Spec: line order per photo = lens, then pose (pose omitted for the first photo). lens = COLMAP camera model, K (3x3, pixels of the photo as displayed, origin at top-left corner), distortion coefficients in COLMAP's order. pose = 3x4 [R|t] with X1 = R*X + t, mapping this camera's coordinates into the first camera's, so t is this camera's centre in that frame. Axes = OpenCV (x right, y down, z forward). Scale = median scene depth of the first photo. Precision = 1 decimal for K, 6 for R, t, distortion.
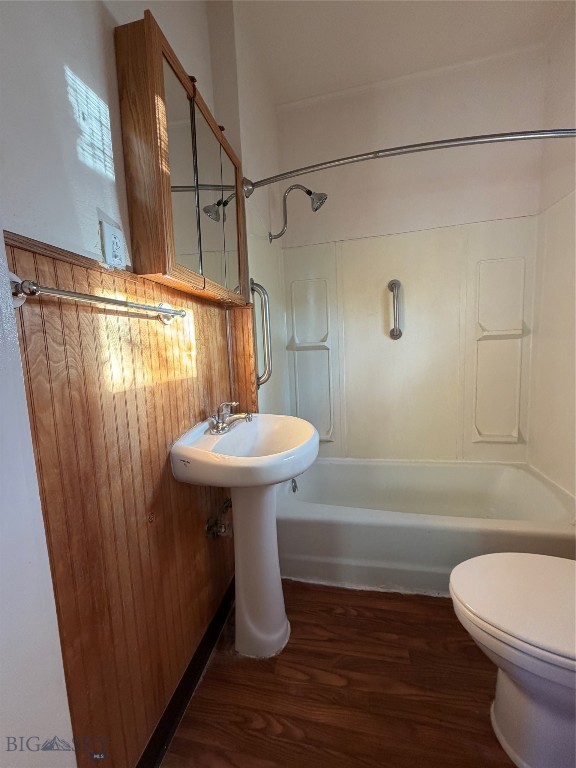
lens RADIAL K [[307.5, 0, 288.0], [0, 307.5, 384.0], [0, 0, 1]] dist [0.000905, 0.000539]
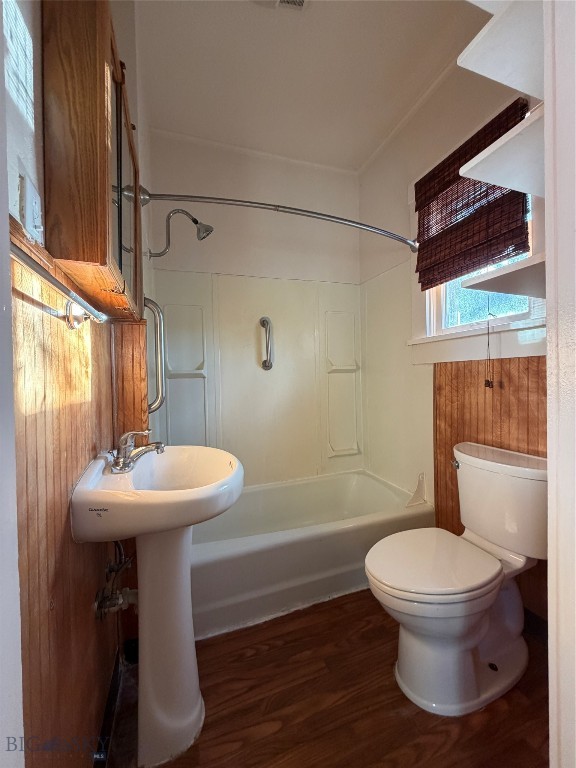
lens RADIAL K [[307.5, 0, 288.0], [0, 307.5, 384.0], [0, 0, 1]] dist [0.000905, 0.000539]
pose [[0.849439, 0.015774, 0.527451, -0.267546], [0.046327, 0.993464, -0.104318, 0.036334], [-0.525649, 0.113048, 0.843157, 0.071771]]
